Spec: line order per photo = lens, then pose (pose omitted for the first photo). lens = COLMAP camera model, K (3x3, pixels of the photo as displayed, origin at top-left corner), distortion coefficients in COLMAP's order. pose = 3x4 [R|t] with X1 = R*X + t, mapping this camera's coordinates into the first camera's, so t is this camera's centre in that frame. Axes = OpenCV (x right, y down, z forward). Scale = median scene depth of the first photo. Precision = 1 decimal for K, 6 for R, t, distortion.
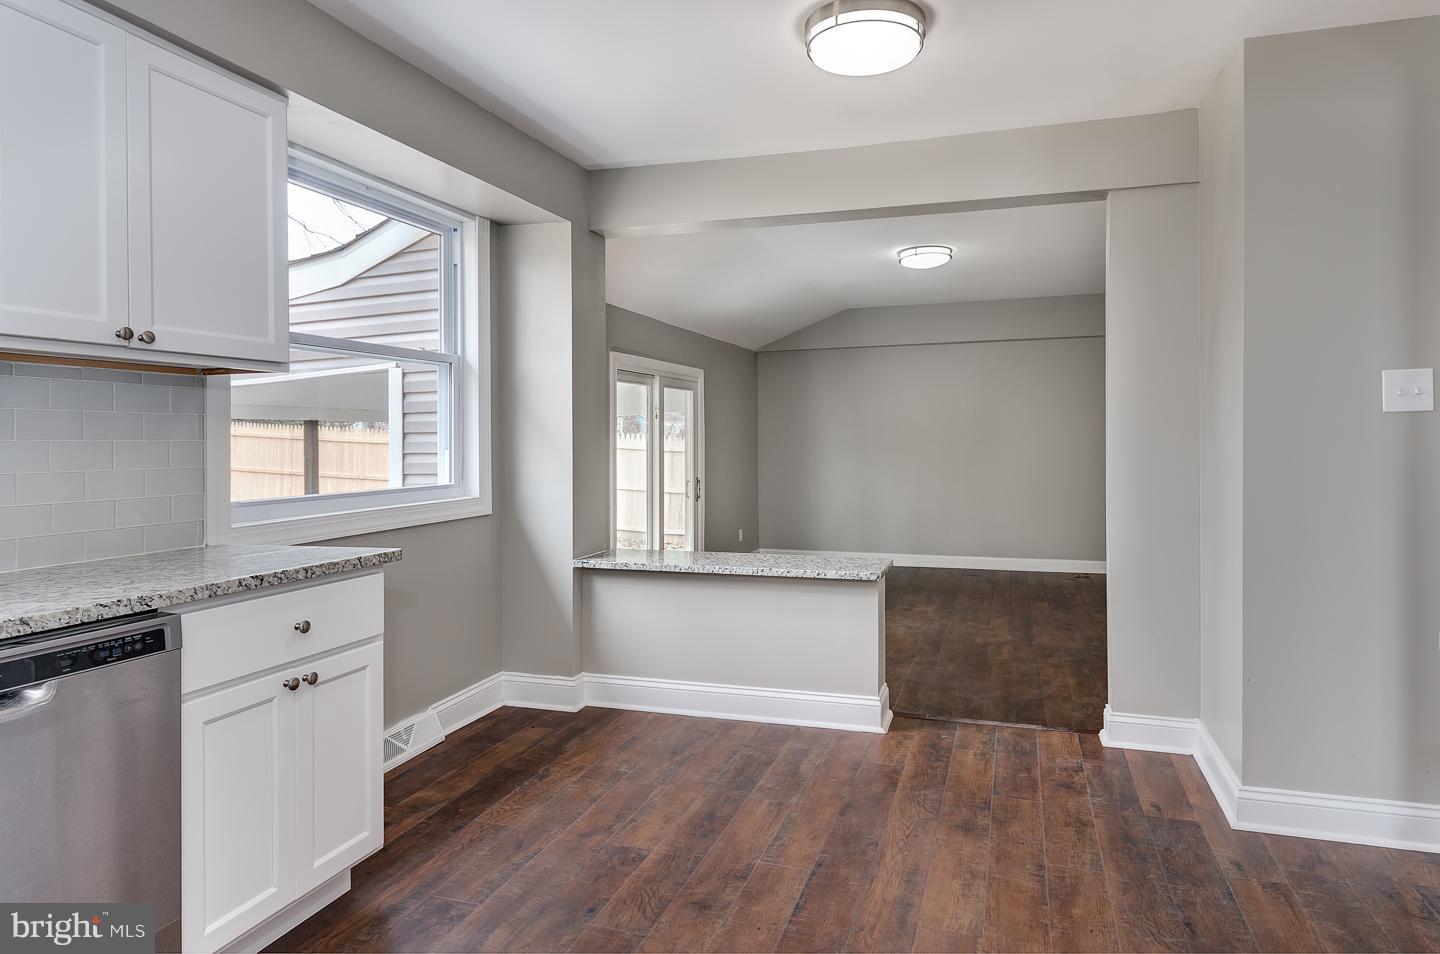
lens RADIAL K [[803.2, 0, 740.6], [0, 803.2, 464.4], [0, 0, 1]] dist [0.002320, -0.000960]
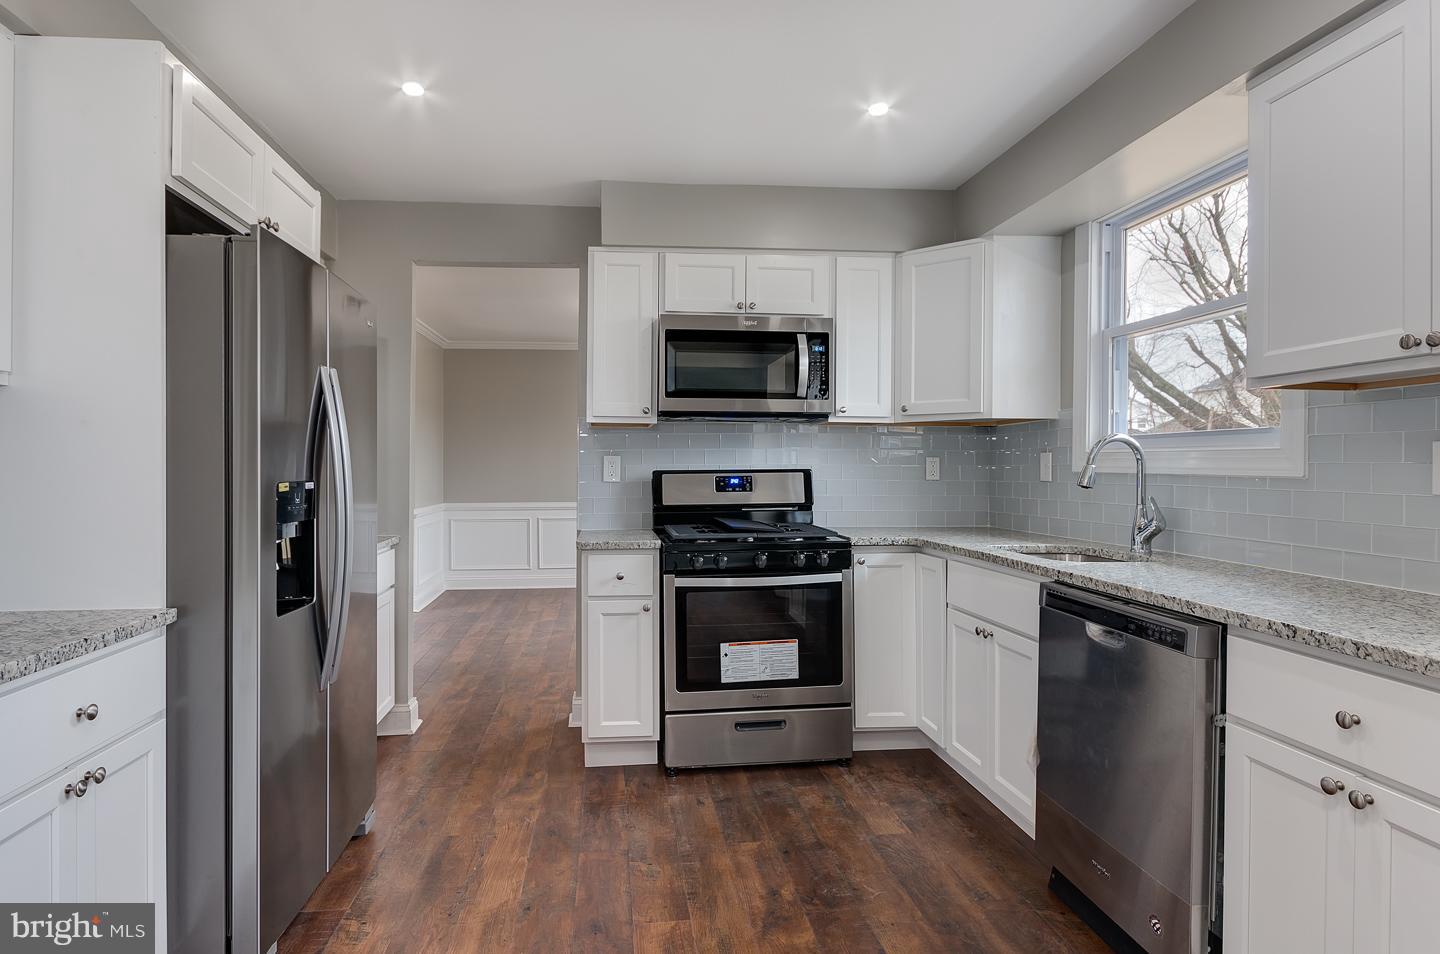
lens RADIAL K [[789.3, 0, 720.0], [0, 789.3, 477.0], [0, 0, 1]] dist [0.001387, -0.000106]
pose [[-0.910487, 0.003433, -0.413522, 0.299406], [-0.013139, 0.999221, 0.037223, -0.041322], [0.413328, 0.039324, -0.909733, 1.594230]]
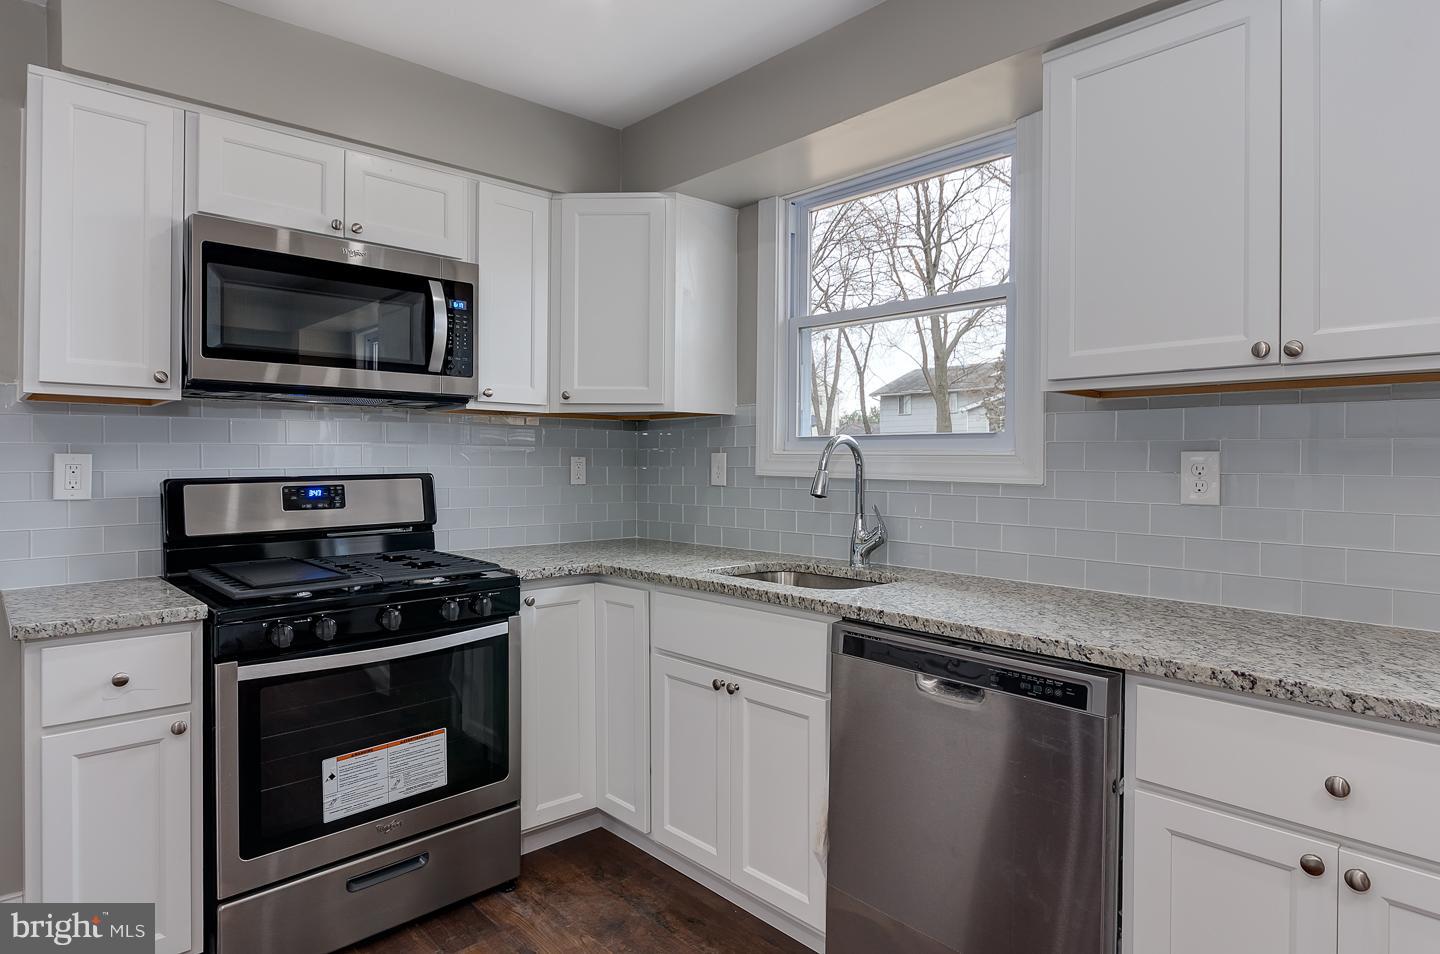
lens RADIAL K [[803.2, 0, 740.6], [0, 803.2, 464.4], [0, 0, 1]] dist [0.002320, -0.000960]
pose [[-0.495041, 0.004035, -0.868860, 0.245746], [-0.026598, 0.999450, 0.019796, -0.050740], [0.868462, 0.032910, -0.494661, 1.019474]]
